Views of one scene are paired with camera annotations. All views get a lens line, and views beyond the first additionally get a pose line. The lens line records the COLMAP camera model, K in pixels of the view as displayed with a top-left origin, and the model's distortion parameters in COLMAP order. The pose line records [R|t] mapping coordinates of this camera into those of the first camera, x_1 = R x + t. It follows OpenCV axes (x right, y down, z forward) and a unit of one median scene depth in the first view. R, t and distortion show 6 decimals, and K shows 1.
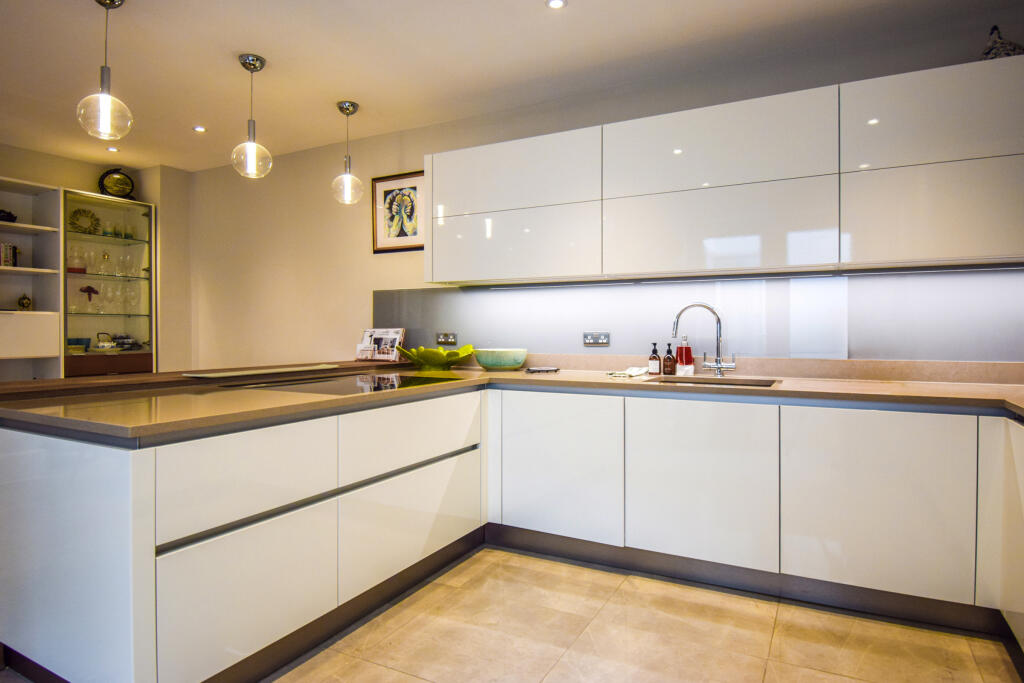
lens RADIAL K [[577.6, 0, 512.1], [0, 577.6, 330.3], [0, 0, 1]] dist [0.003222, -0.022027]
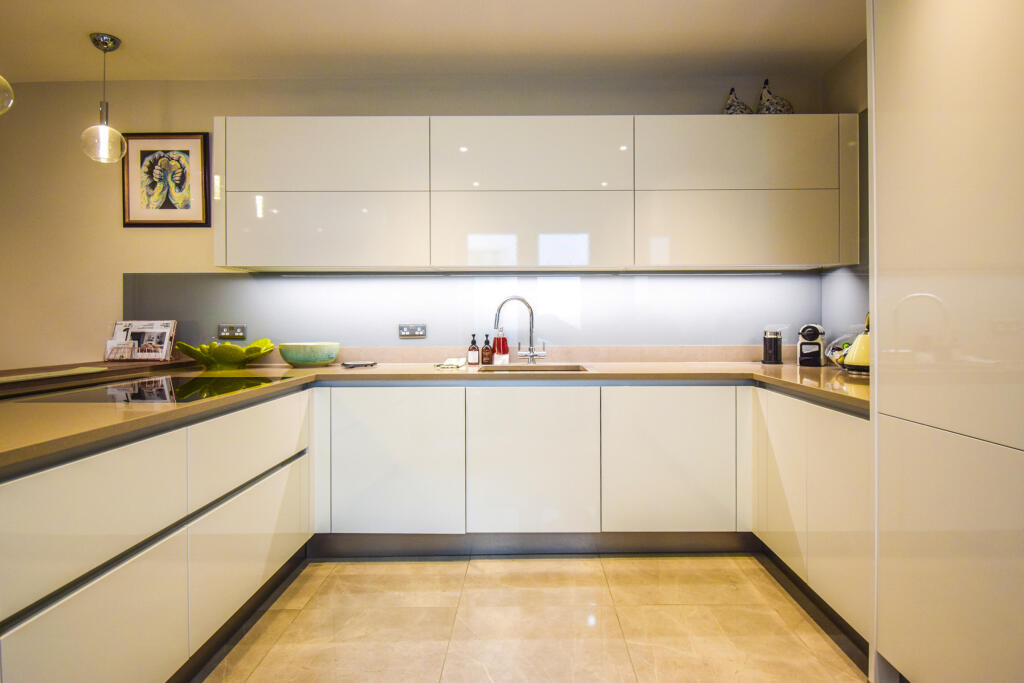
lens RADIAL K [[594.1, 0, 515.9], [0, 594.1, 323.0], [0, 0, 1]] dist [0.003232, -0.027443]
pose [[0.880278, -0.003099, 0.474448, -0.194344], [0.002493, 0.999995, 0.001905, -0.000133], [-0.474452, -0.000494, 0.880281, 0.026713]]
